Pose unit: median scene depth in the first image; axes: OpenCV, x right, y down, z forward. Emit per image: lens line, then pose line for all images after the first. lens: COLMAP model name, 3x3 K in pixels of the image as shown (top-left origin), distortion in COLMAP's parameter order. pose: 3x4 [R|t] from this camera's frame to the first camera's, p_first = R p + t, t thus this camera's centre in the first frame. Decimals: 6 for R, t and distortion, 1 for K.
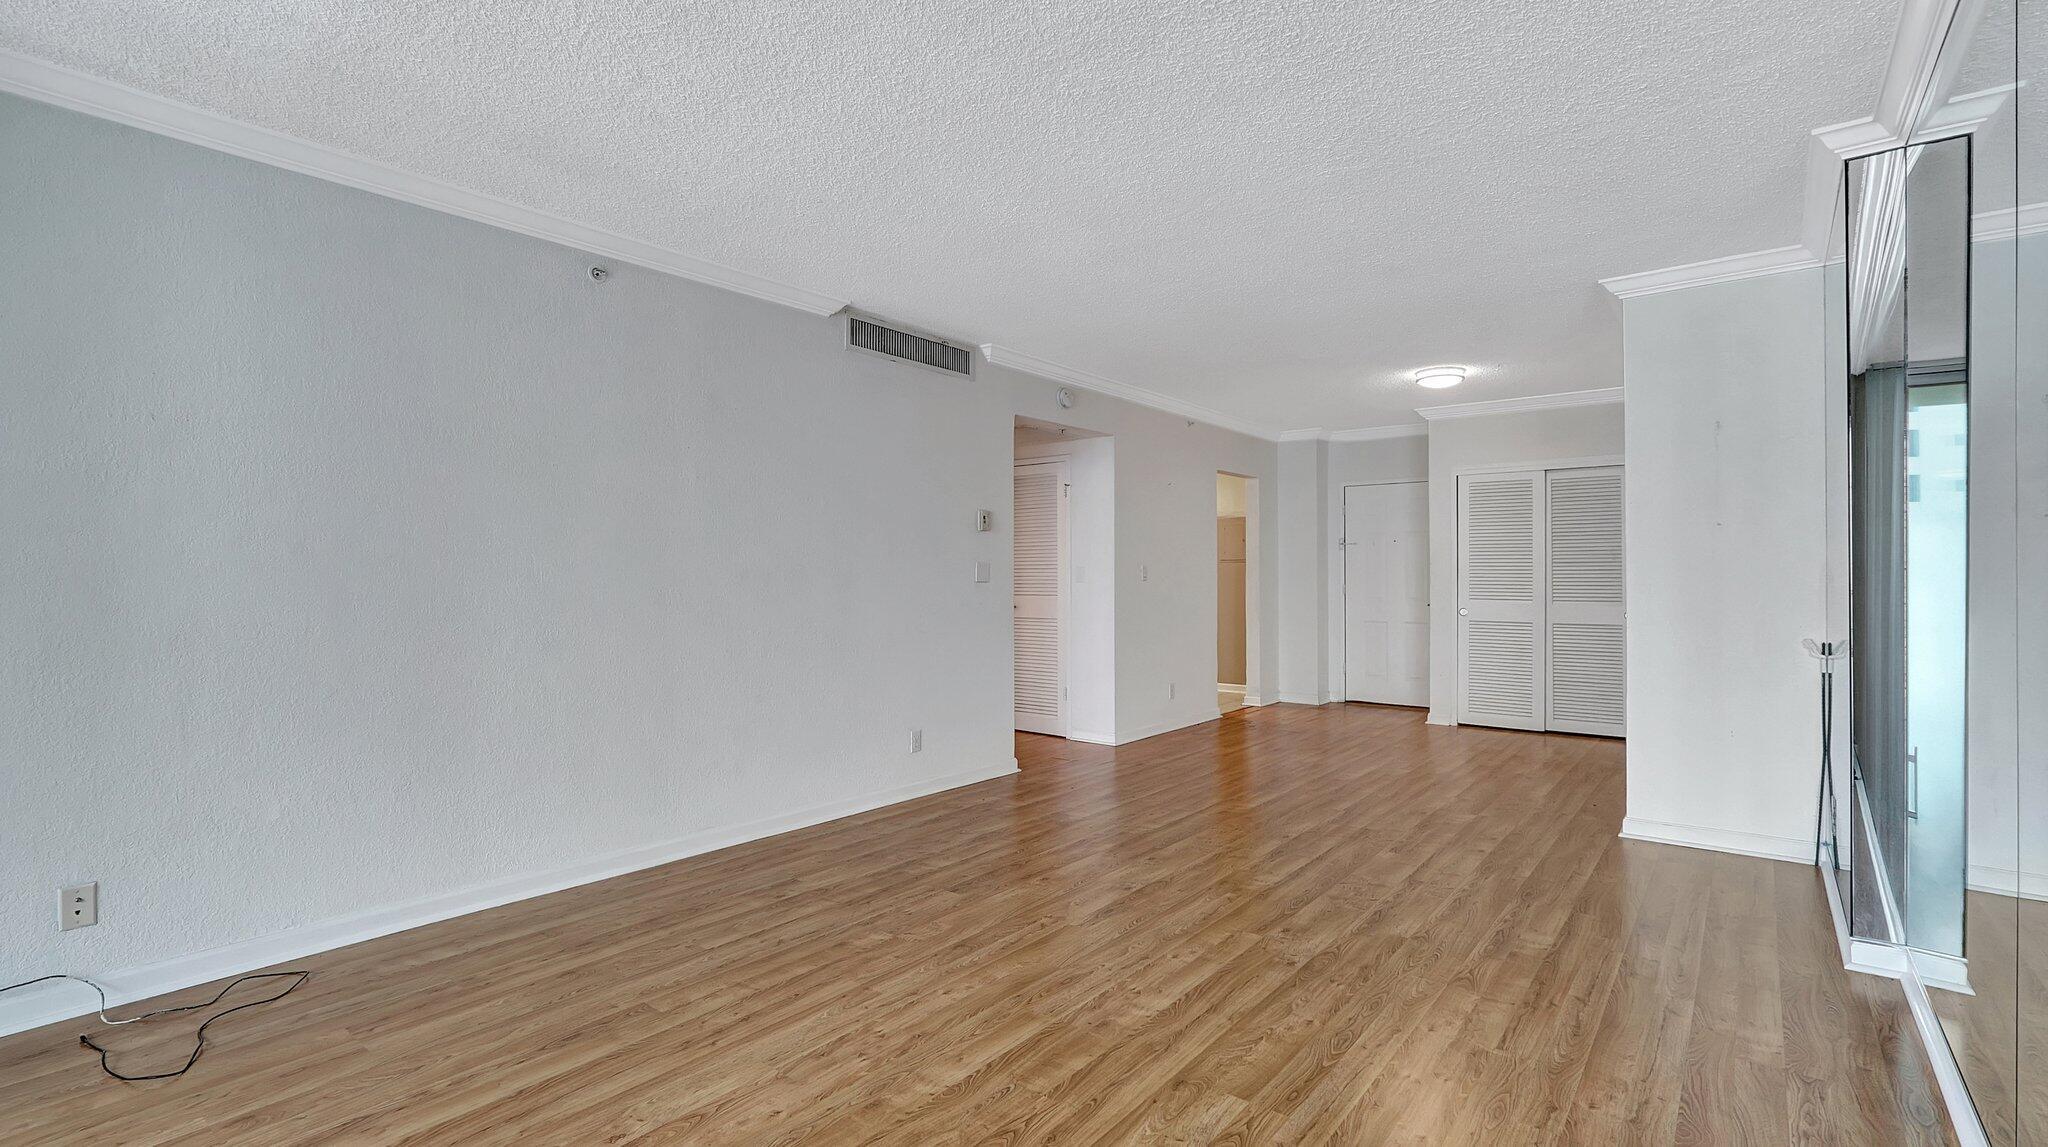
lens RADIAL K [[922.4, 0, 1021.8], [0, 922.4, 576.0], [0, 0, 1]] dist [0.002924, 0.003105]
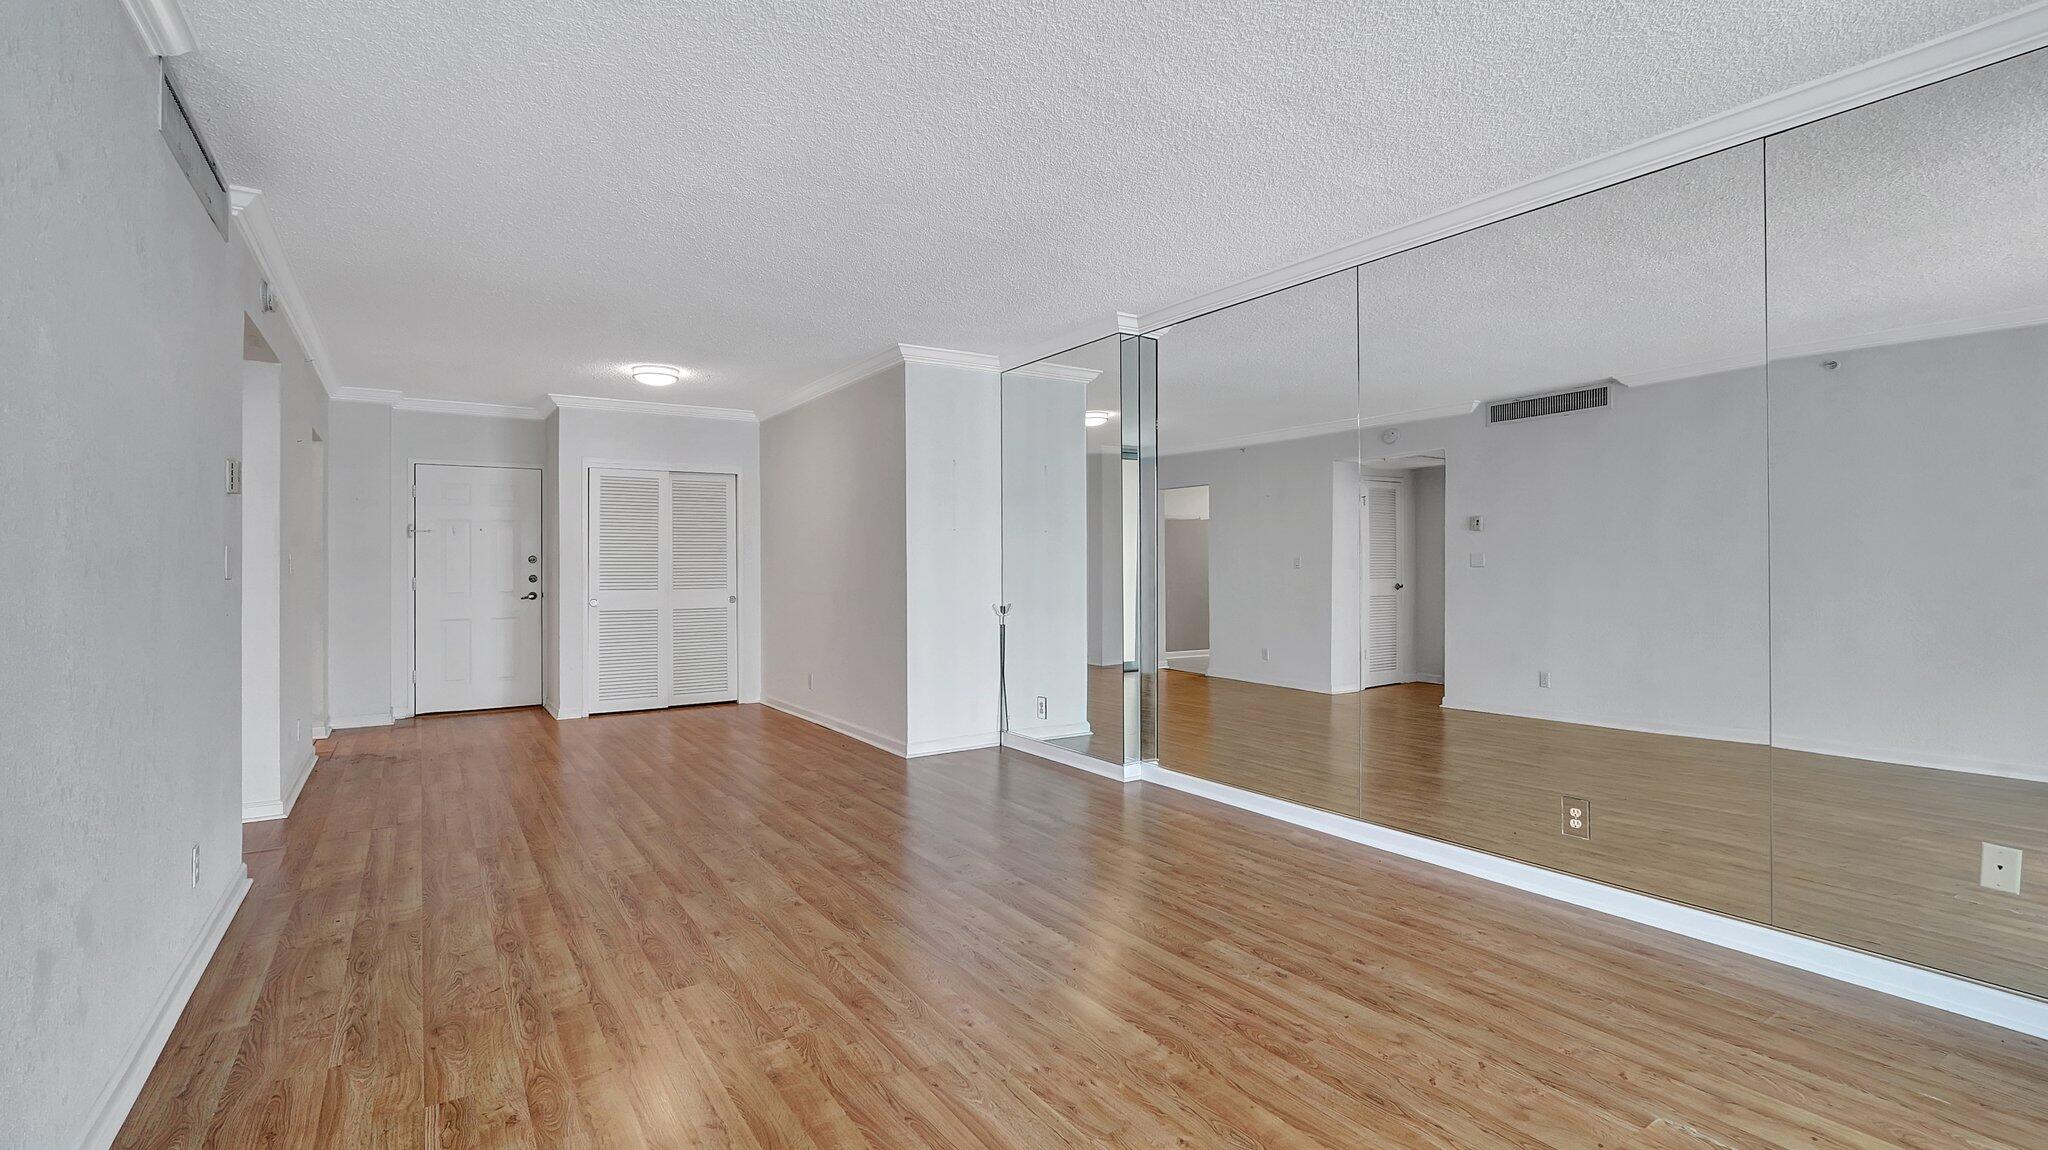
lens RADIAL K [[922.4, 0, 1021.2], [0, 922.4, 569.3], [0, 0, 1]] dist [0.002924, 0.003105]
pose [[0.304281, -0.002543, 0.952579, -0.654734], [0.003882, 0.999991, 0.001429, 0.005362], [-0.952574, 0.003263, 0.304288, 0.480550]]
